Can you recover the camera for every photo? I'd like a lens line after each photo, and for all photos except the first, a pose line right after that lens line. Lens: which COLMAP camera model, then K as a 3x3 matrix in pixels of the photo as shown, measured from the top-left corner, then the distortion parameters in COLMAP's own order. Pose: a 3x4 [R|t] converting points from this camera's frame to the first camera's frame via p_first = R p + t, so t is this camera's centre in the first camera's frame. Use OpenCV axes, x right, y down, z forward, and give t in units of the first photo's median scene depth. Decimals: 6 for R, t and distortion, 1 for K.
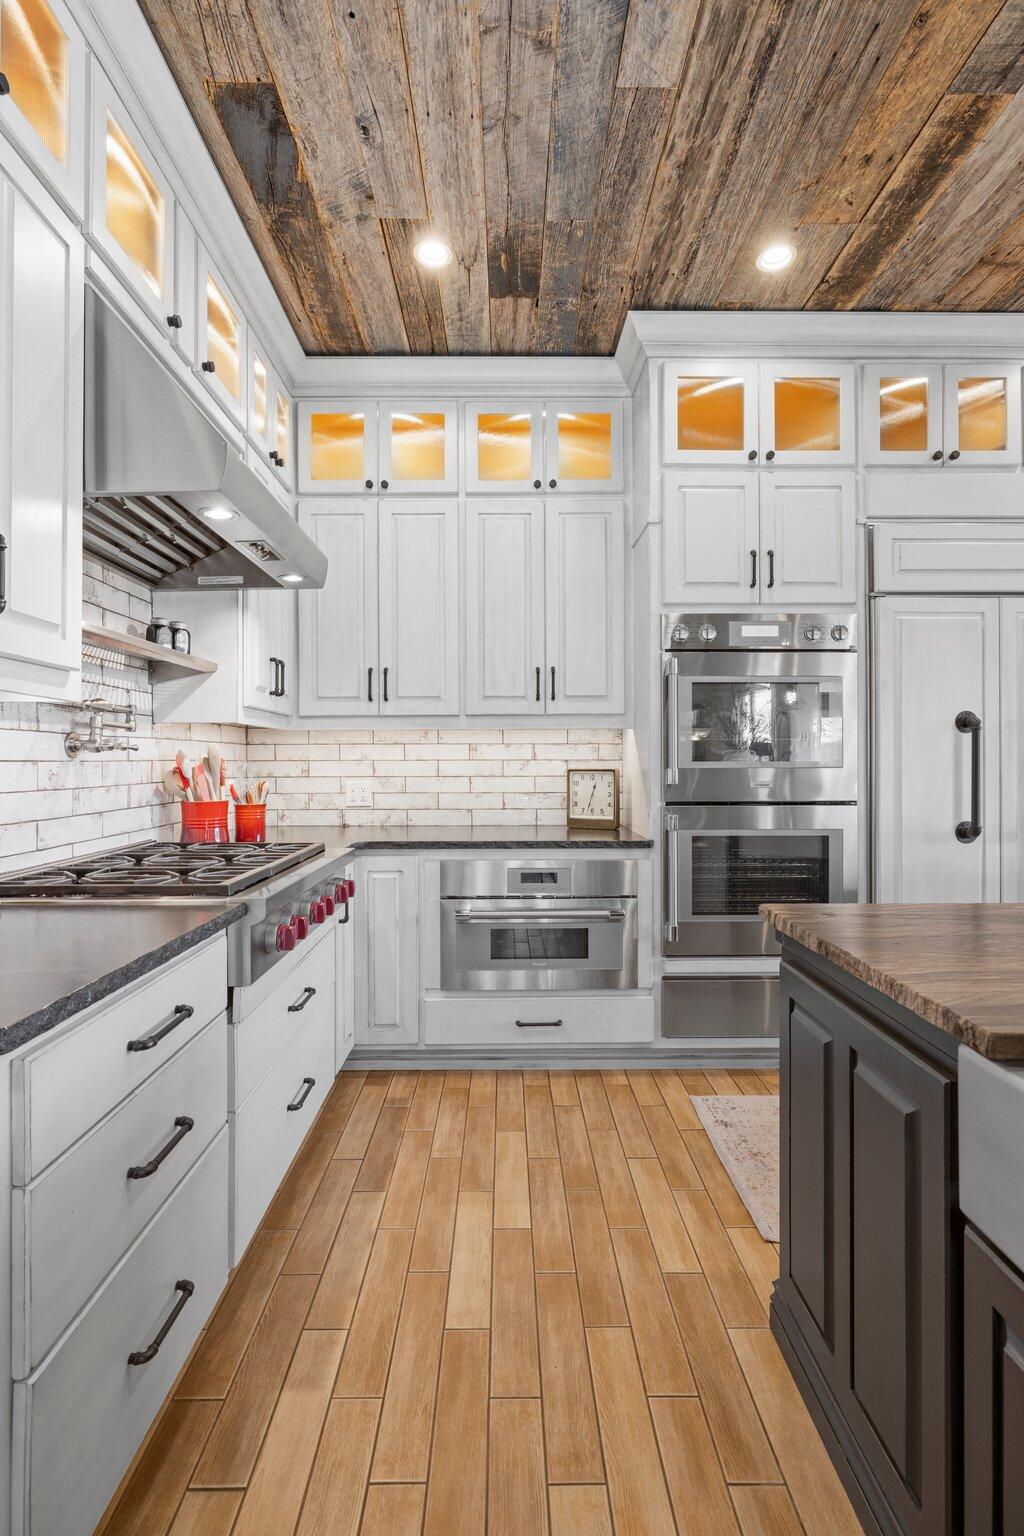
lens RADIAL K [[723.8, 0, 507.8], [0, 723.8, 765.9], [0, 0, 1]] dist [-0.011099, 0.004170]
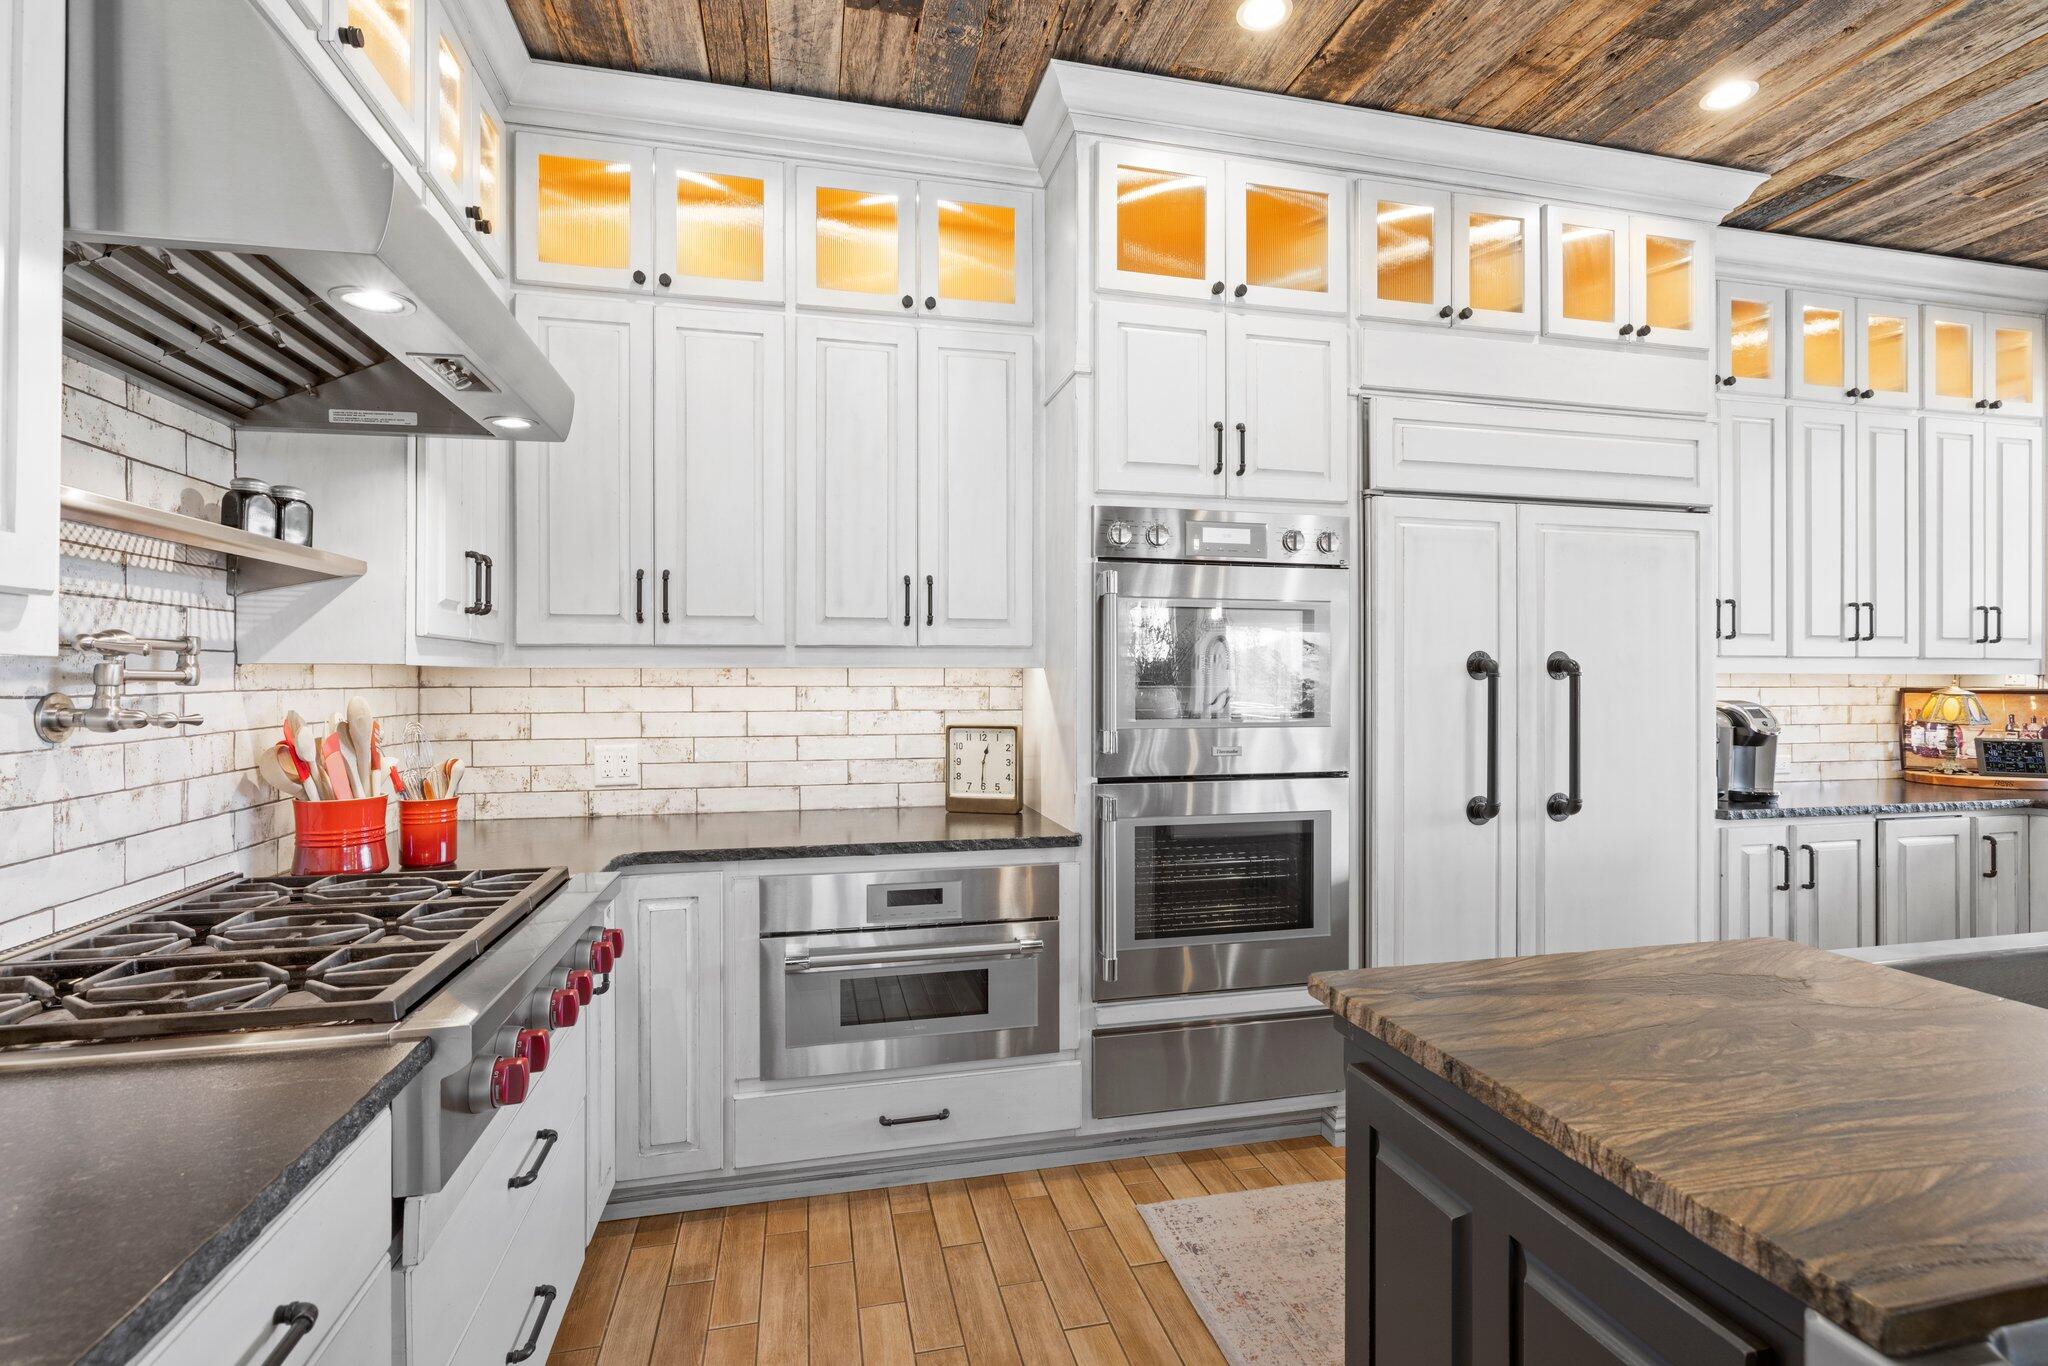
lens RADIAL K [[965.1, 0, 1035.5], [0, 965.1, 683.7], [0, 0, 1]] dist [-0.011099, 0.004170]
pose [[0.973576, 0.001766, 0.228356, -0.051598], [-0.001191, 0.999996, -0.002657, -0.038460], [-0.228360, 0.002315, 0.973574, 0.119041]]
